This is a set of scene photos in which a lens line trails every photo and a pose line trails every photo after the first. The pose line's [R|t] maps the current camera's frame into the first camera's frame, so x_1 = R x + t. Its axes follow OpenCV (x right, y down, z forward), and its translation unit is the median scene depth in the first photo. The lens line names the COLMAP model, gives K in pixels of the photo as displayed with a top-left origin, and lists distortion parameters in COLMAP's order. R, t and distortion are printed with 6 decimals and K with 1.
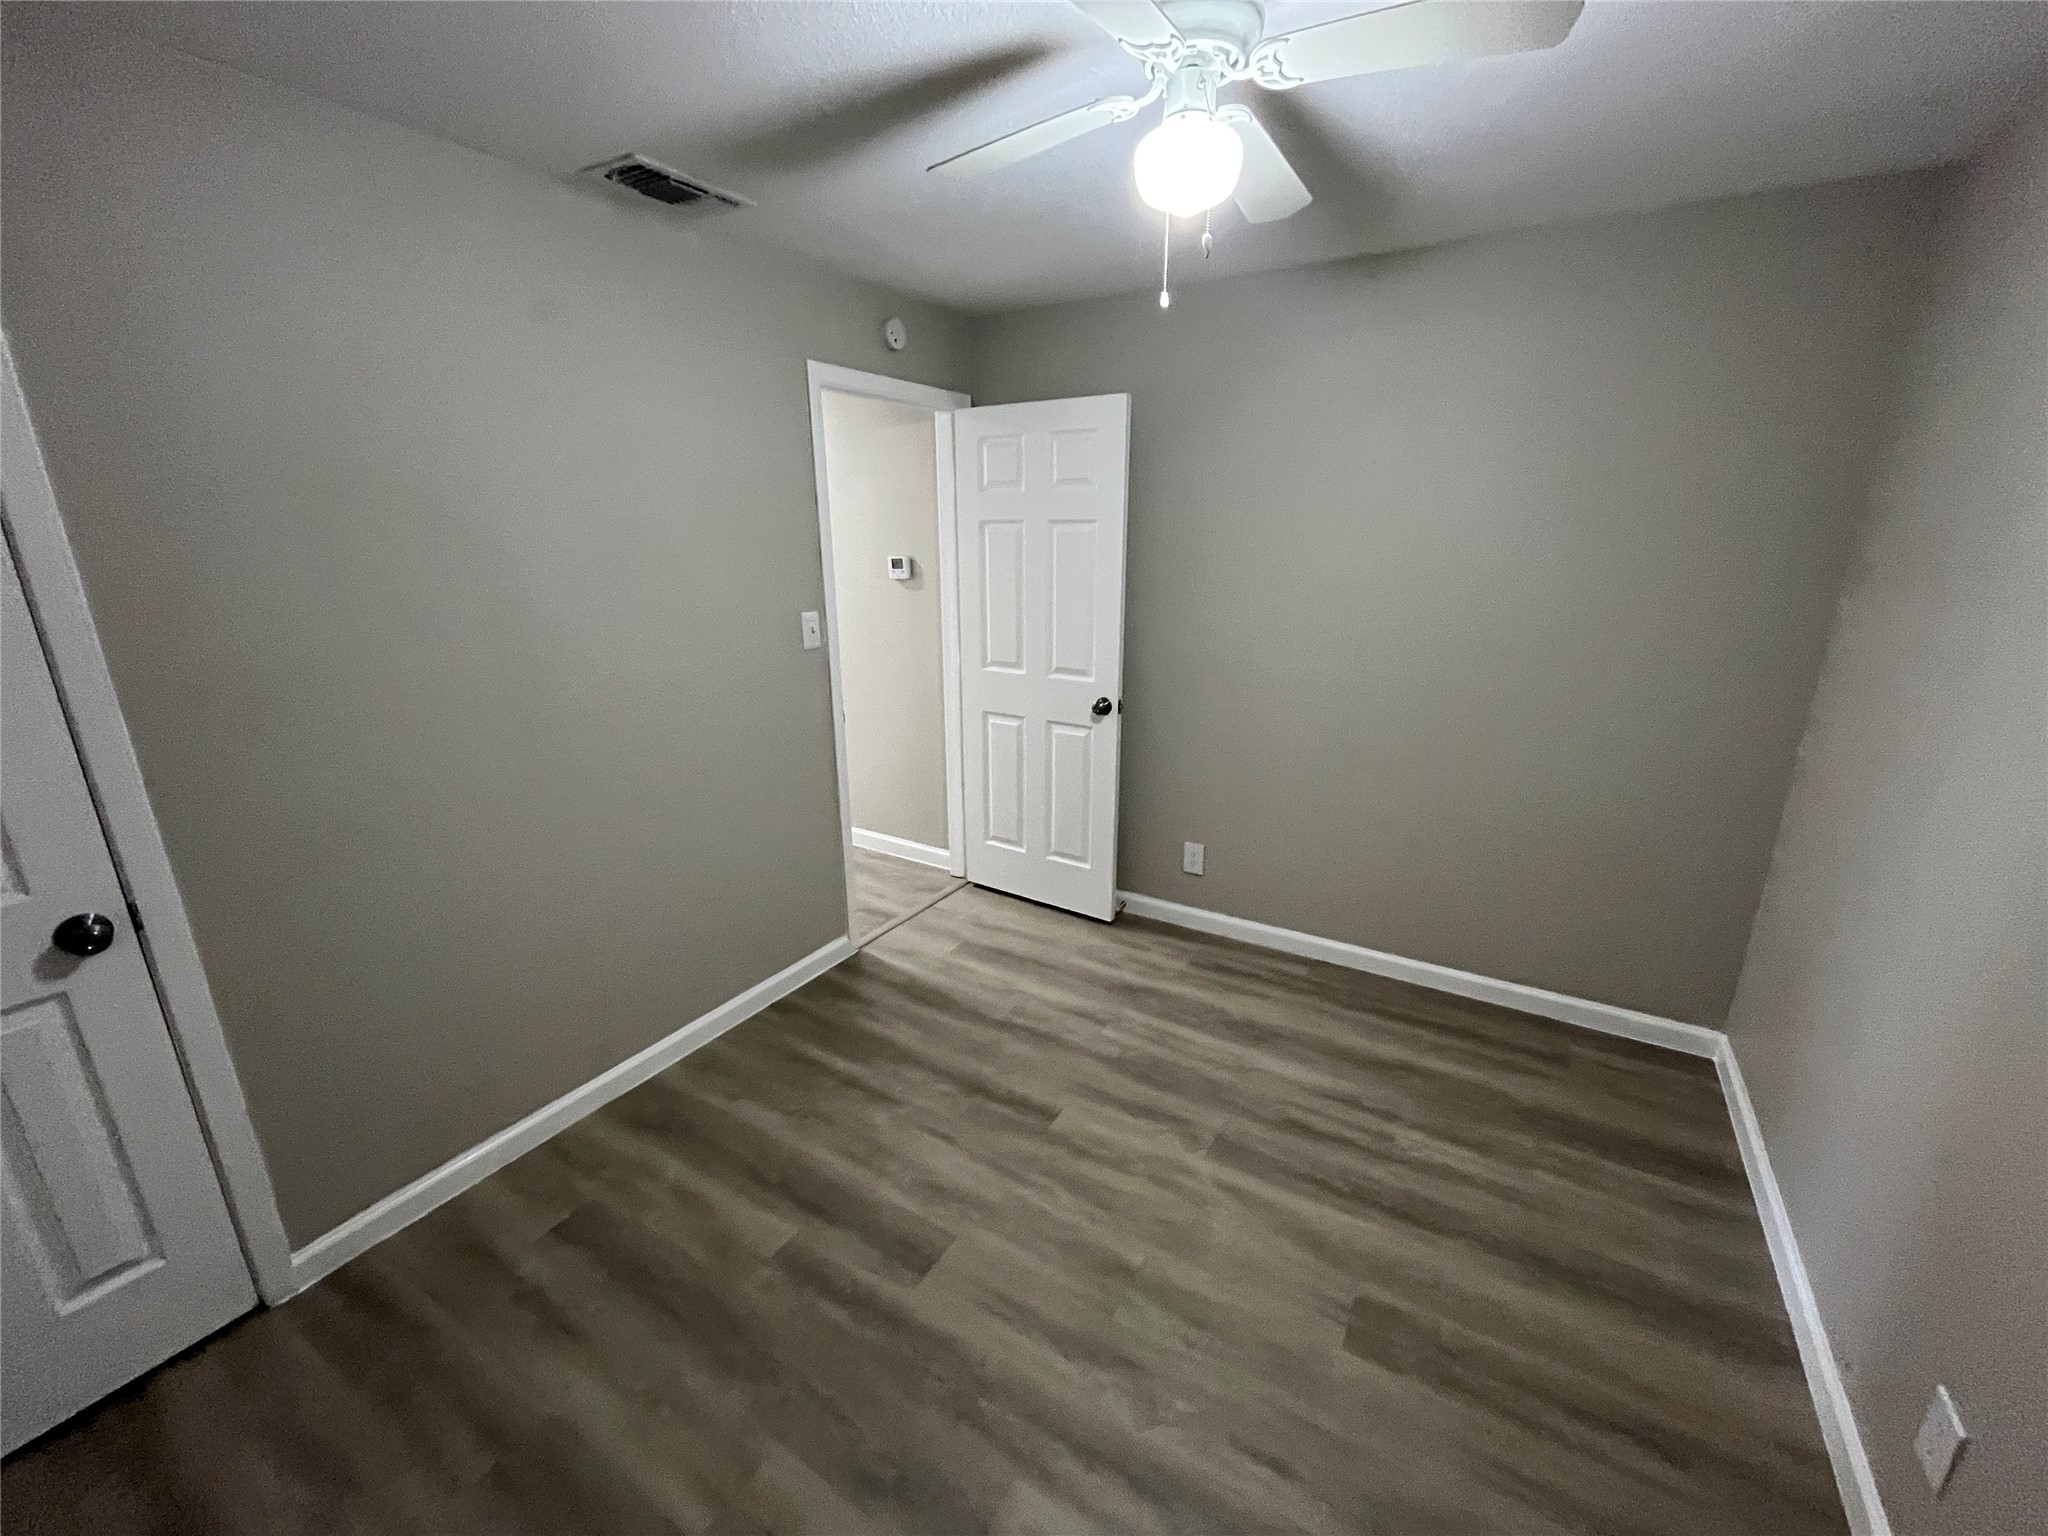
lens RADIAL K [[821.9, 0, 1027.1], [0, 821.9, 771.4], [0, 0, 1]] dist [0.003441, 0.000451]
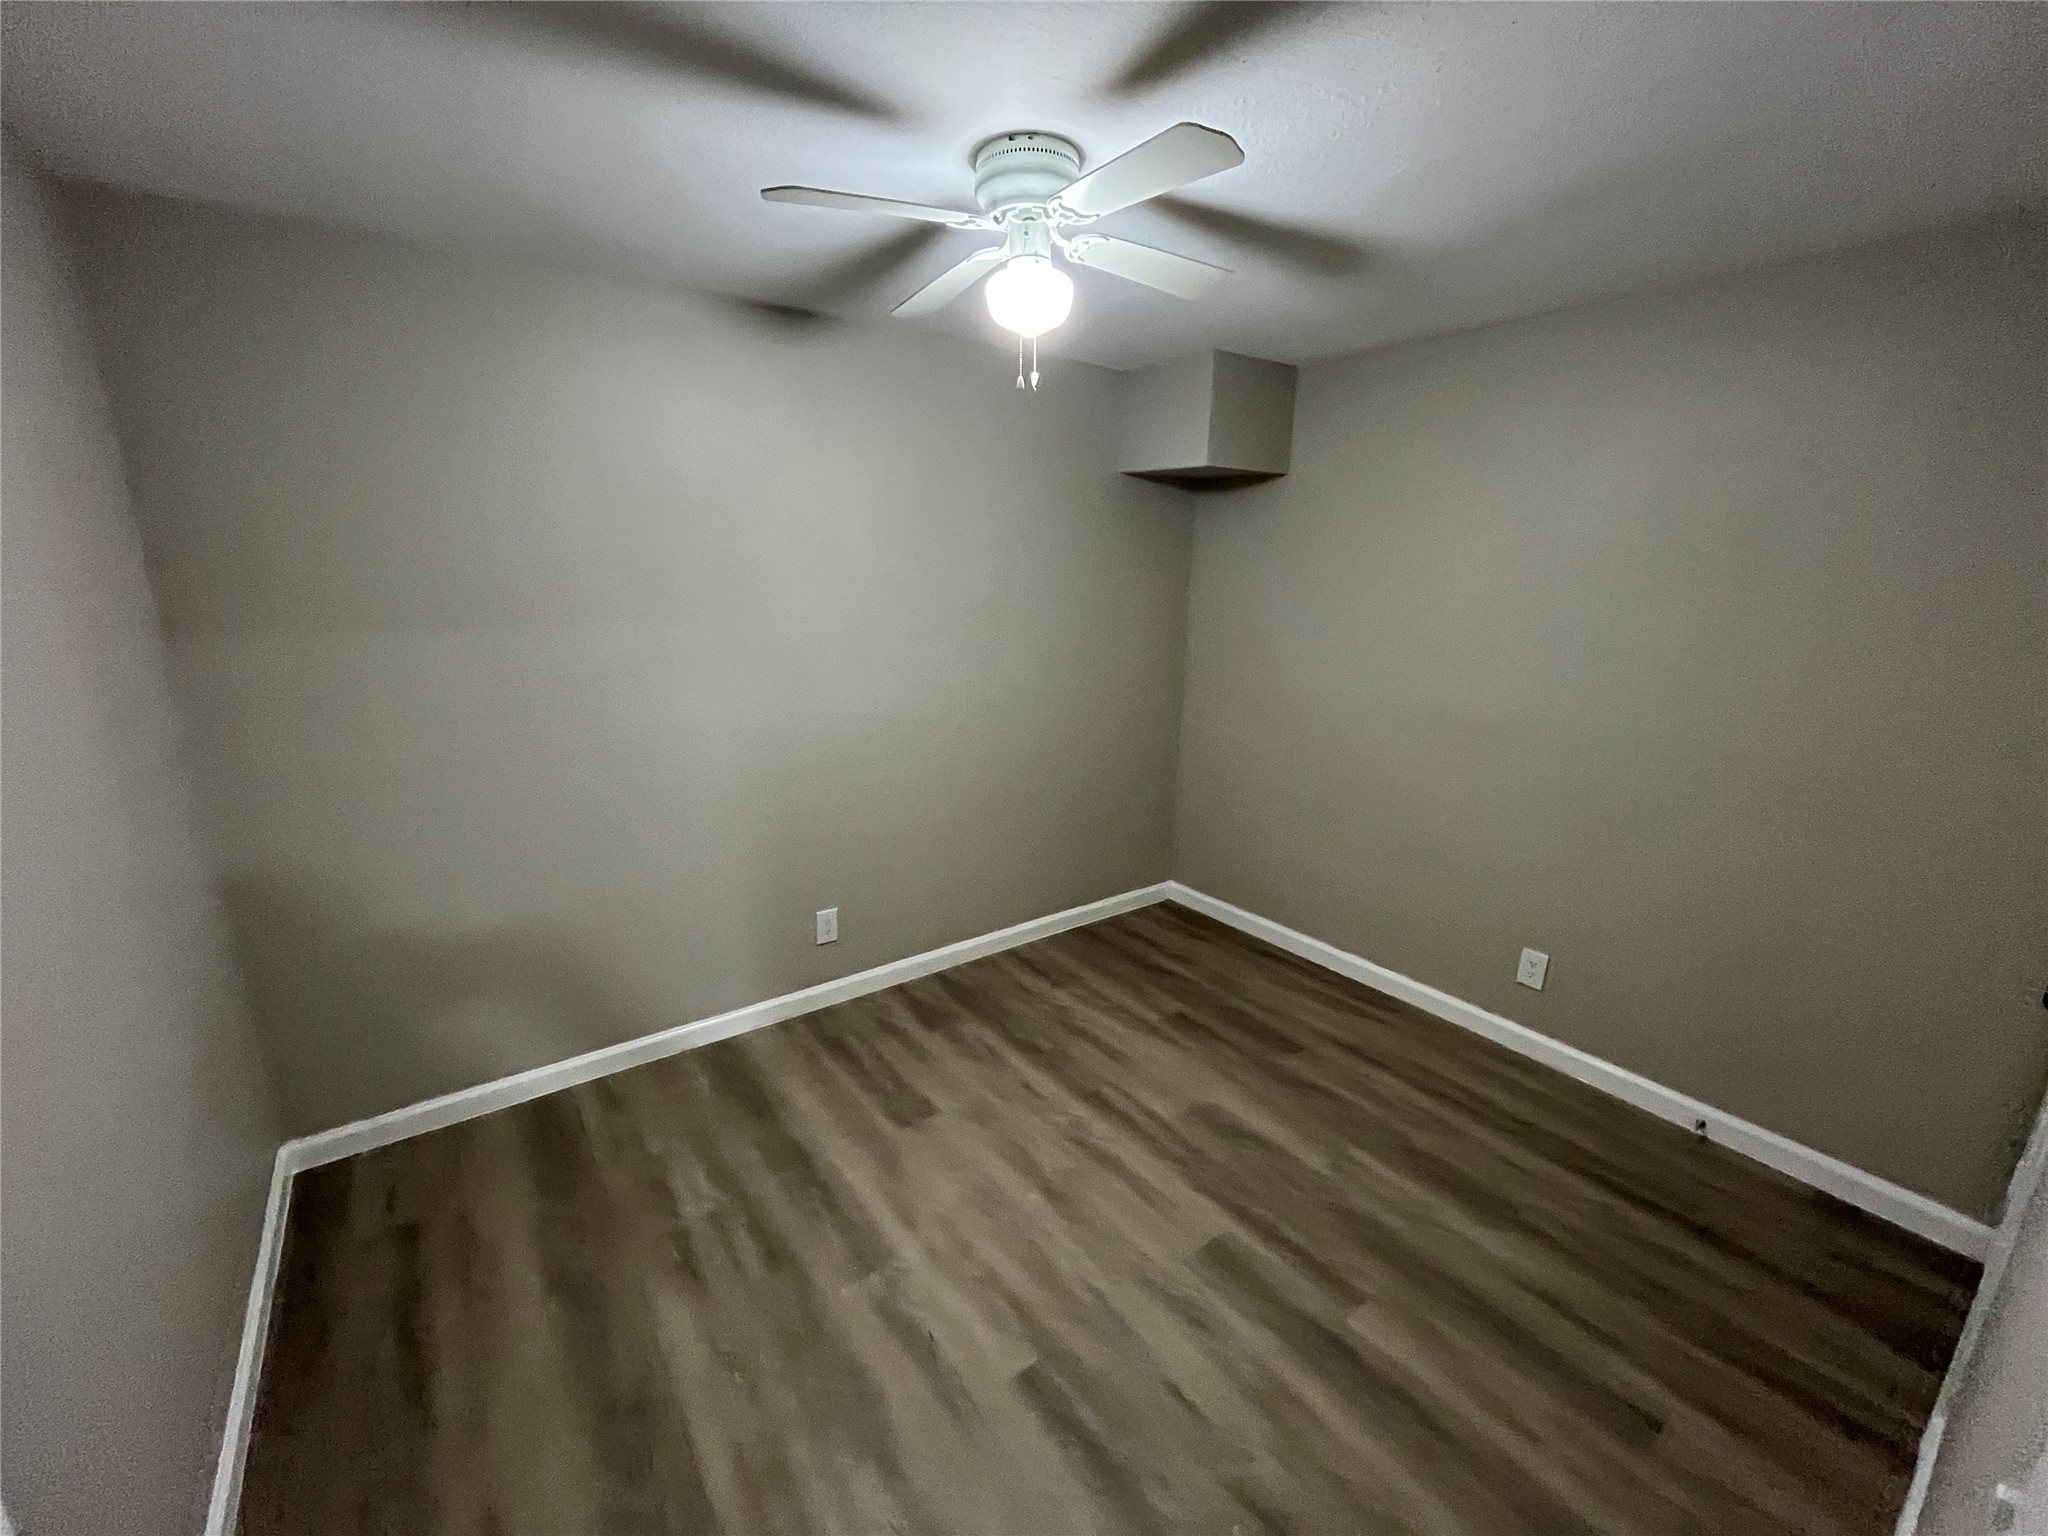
lens RADIAL K [[821.9, 0, 1025.4], [0, 821.9, 772.9], [0, 0, 1]] dist [0.003441, 0.000451]
pose [[-0.921732, -0.101092, 0.374421, -0.215482], [0.106251, 0.862670, 0.494480, -0.468979], [-0.372990, 0.495561, -0.784409, 1.479598]]
